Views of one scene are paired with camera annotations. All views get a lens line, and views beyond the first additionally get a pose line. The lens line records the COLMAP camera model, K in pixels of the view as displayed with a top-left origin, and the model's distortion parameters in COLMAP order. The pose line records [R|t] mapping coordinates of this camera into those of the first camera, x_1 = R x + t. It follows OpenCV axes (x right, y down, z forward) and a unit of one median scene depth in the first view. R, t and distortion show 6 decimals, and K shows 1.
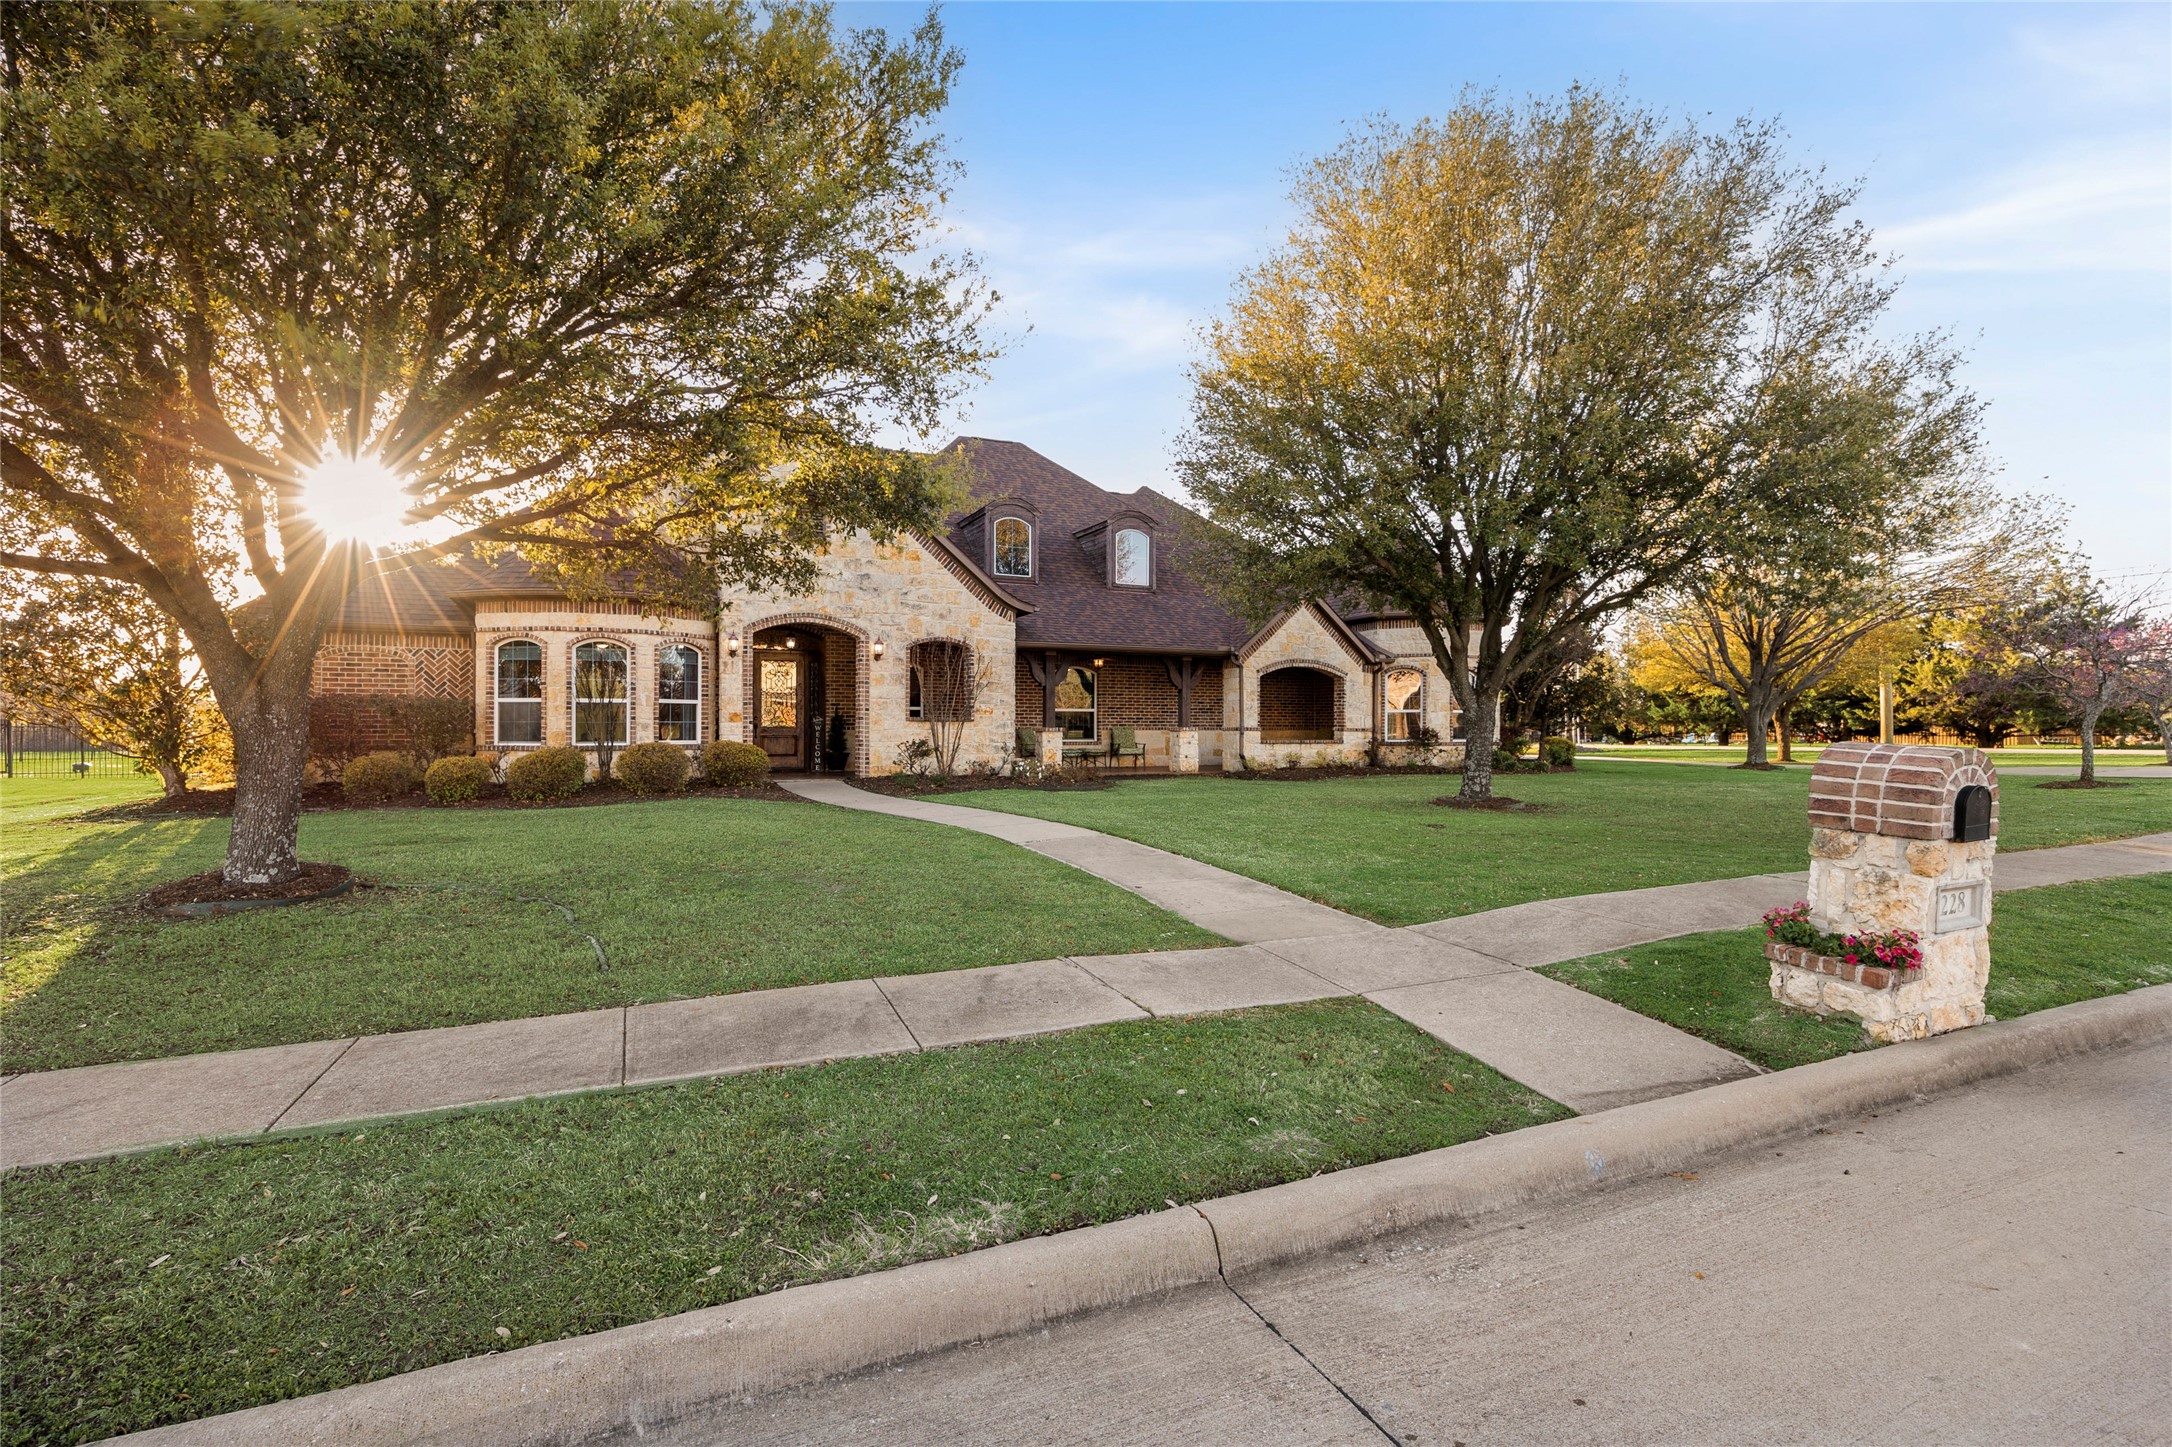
lens RADIAL K [[1079.8, 0, 1087.0], [0, 1079.8, 727.8], [0, 0, 1]] dist [0.000122, -0.000533]
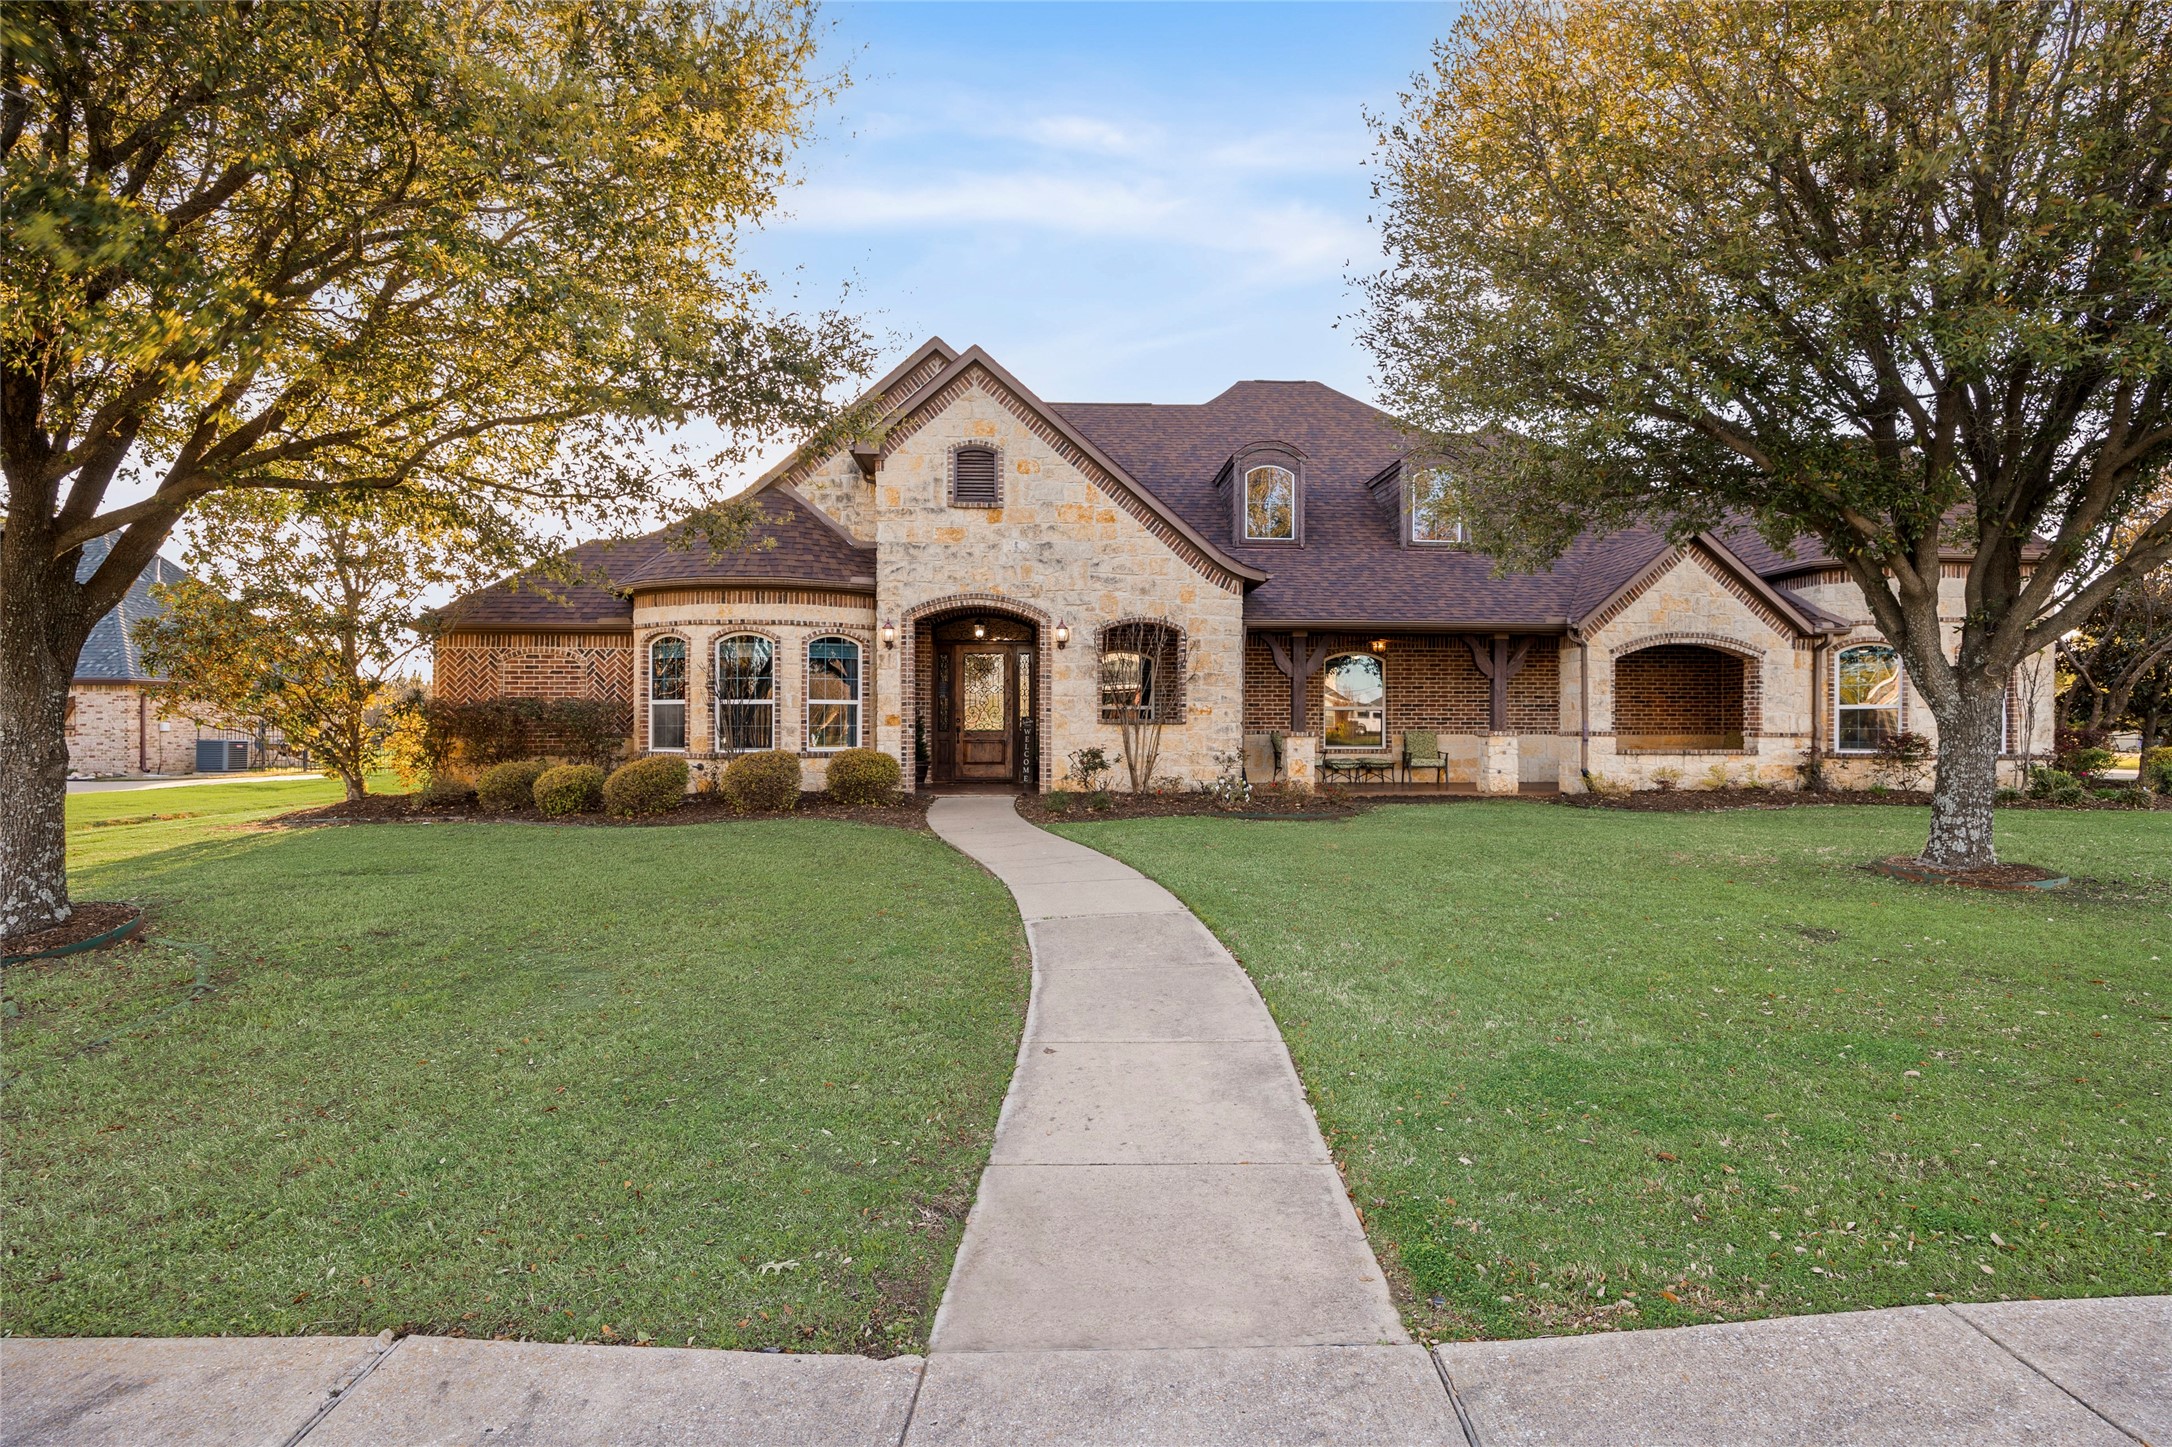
lens RADIAL K [[1079.8, 0, 1087.0], [0, 1079.8, 712.2], [0, 0, 1]] dist [0.000122, -0.000533]
pose [[0.922540, -0.005345, -0.385865, 0.126102], [0.000453, 0.999918, -0.012767, -0.004528], [0.385902, 0.011603, 0.922467, 0.246312]]
